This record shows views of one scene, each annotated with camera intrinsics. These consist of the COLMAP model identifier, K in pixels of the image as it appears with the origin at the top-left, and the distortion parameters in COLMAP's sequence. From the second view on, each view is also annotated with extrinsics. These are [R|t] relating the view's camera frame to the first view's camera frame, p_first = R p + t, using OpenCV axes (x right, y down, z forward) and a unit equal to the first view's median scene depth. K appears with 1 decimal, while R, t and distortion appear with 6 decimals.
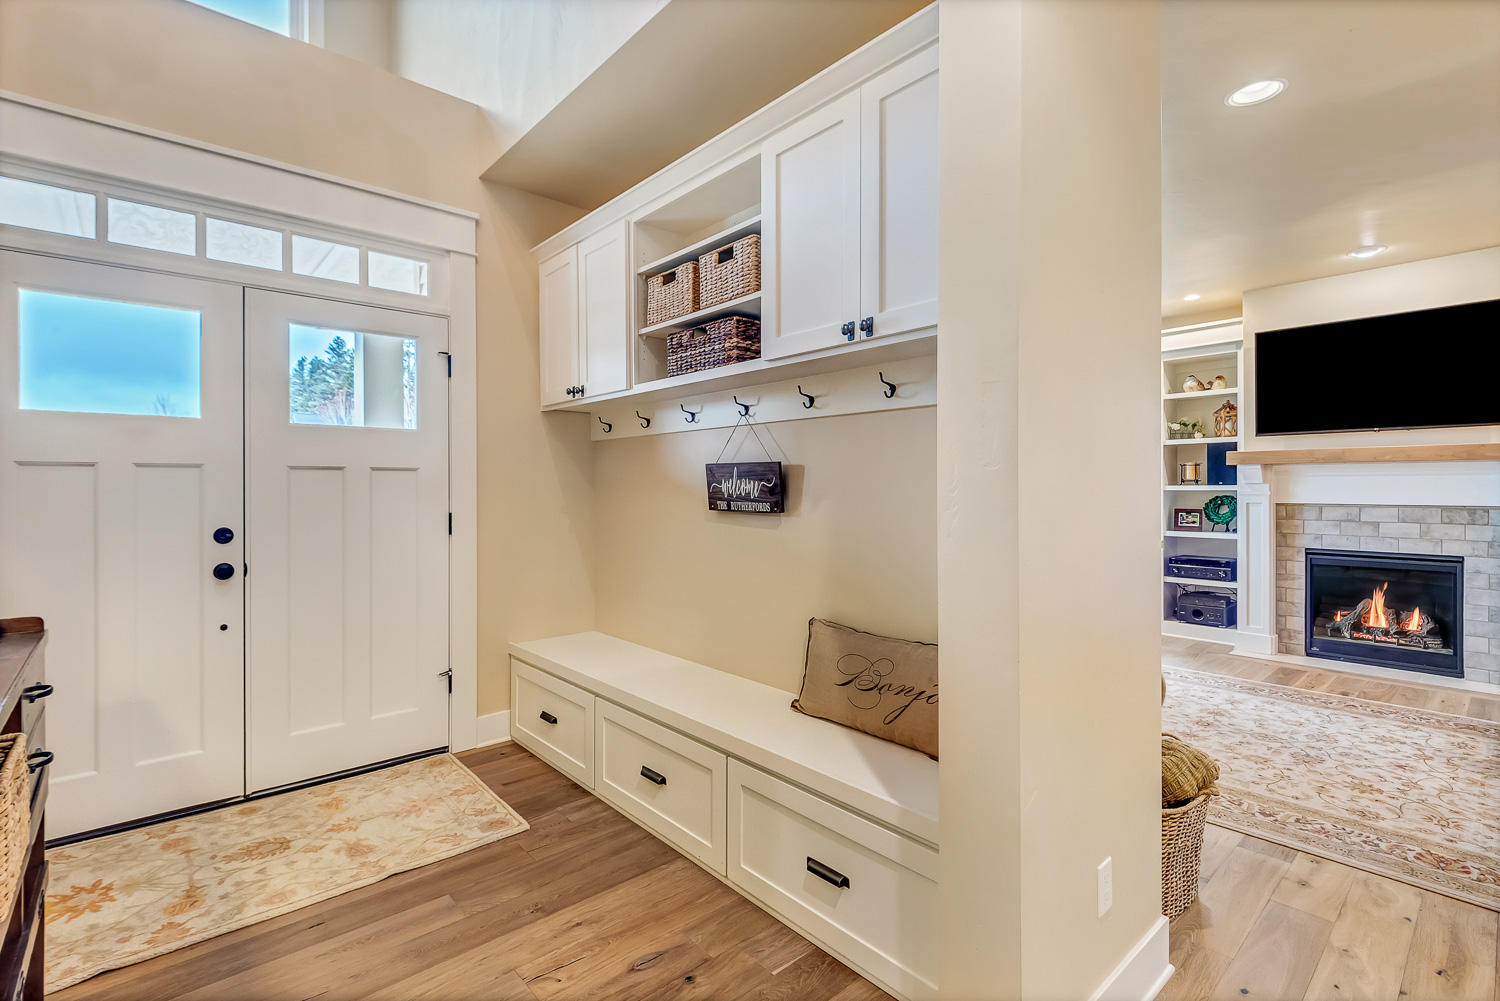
lens RADIAL K [[701.4, 0, 787.3], [0, 701.4, 497.1], [0, 0, 1]] dist [0.000648, 0.000006]
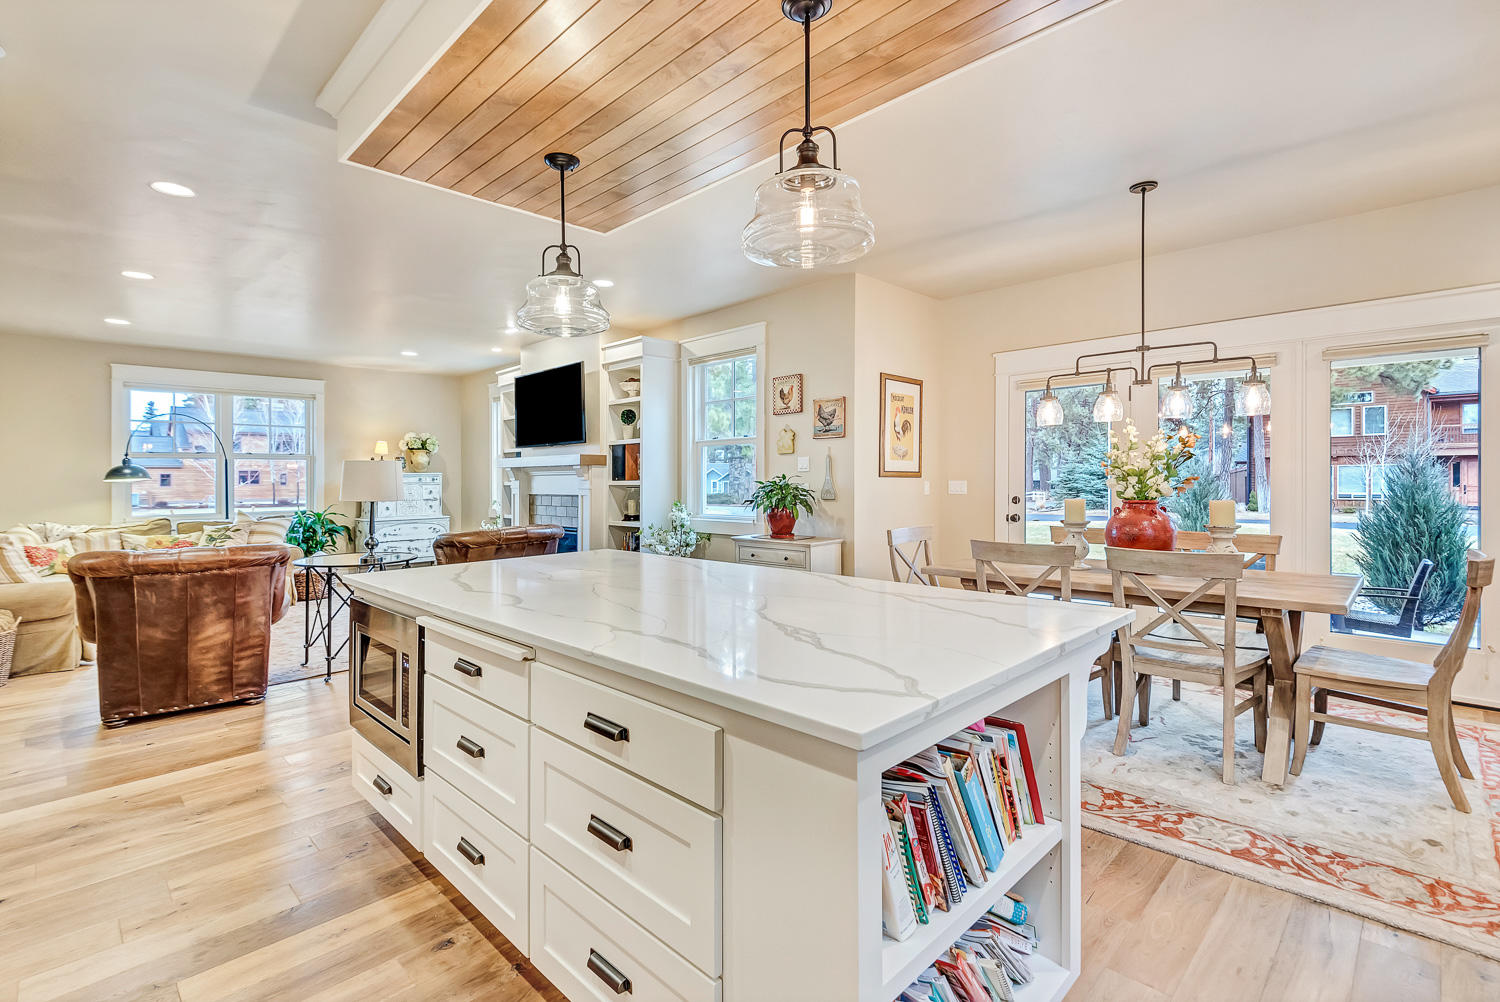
lens RADIAL K [[696.7, 0, 742.0], [0, 696.7, 465.4], [0, 0, 1]] dist [0.003667, 0.000286]
pose [[0.999111, -0.025741, 0.033381, 1.137251], [0.026277, 0.999531, -0.015712, -0.017116], [-0.032961, 0.016575, 0.999319, -0.486465]]
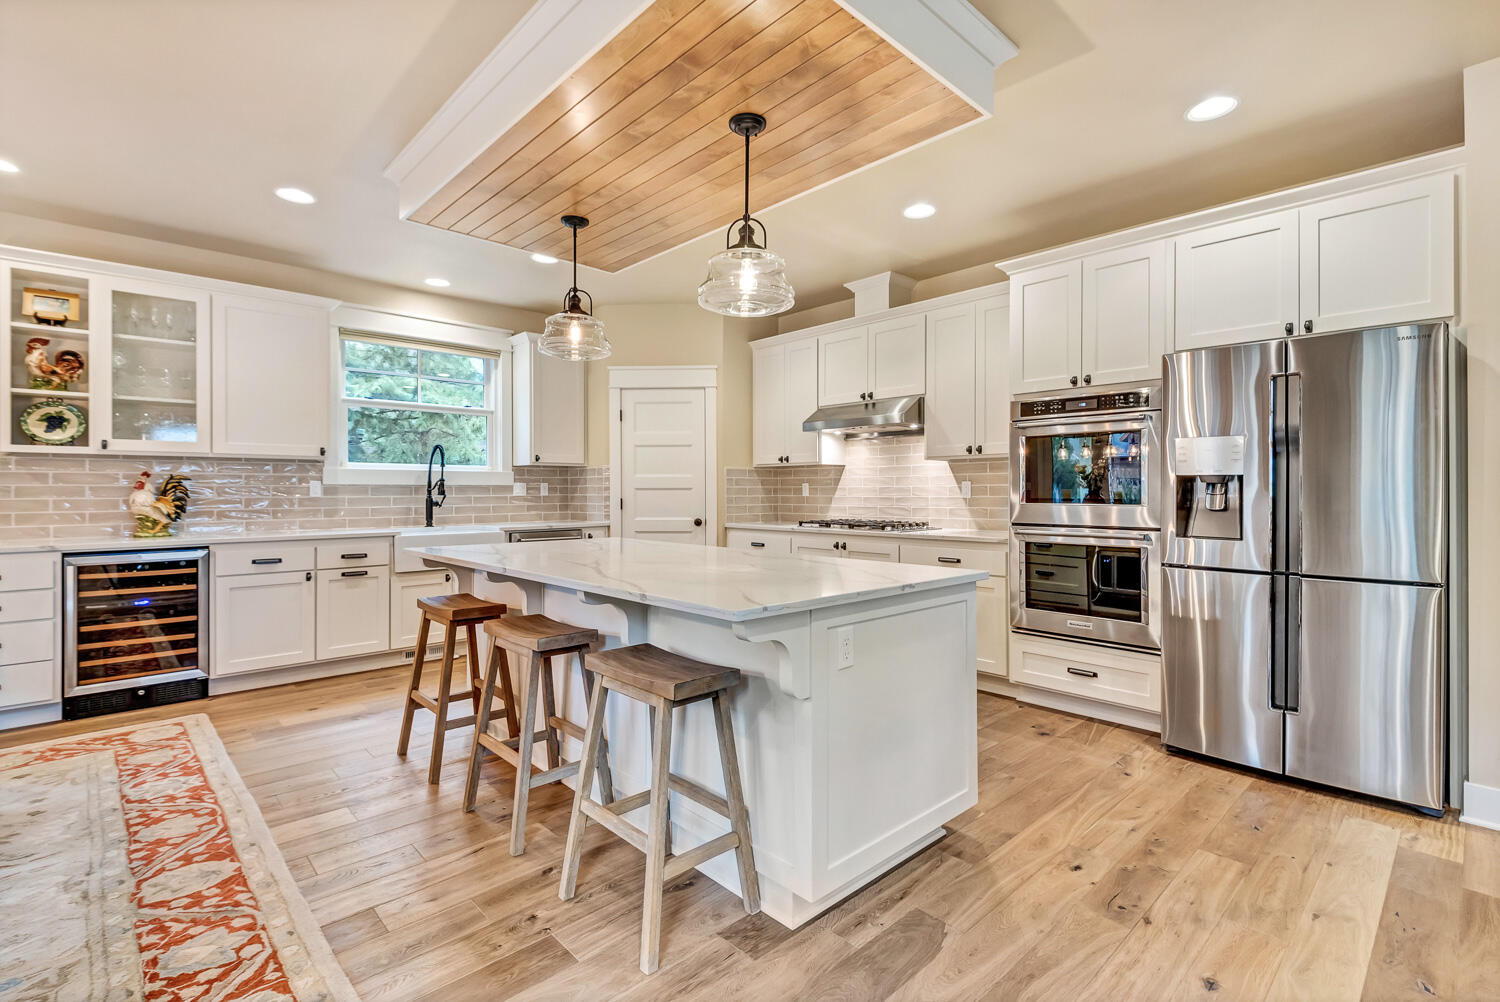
lens RADIAL K [[692.2, 0, 739.9], [0, 692.2, 487.7], [0, 0, 1]] dist [0.003034, -0.000450]
pose [[-0.999914, -0.012343, 0.004515, 1.016213], [-0.012372, 0.999903, -0.006446, -0.000709], [-0.004435, -0.006501, -0.999969, 0.556343]]
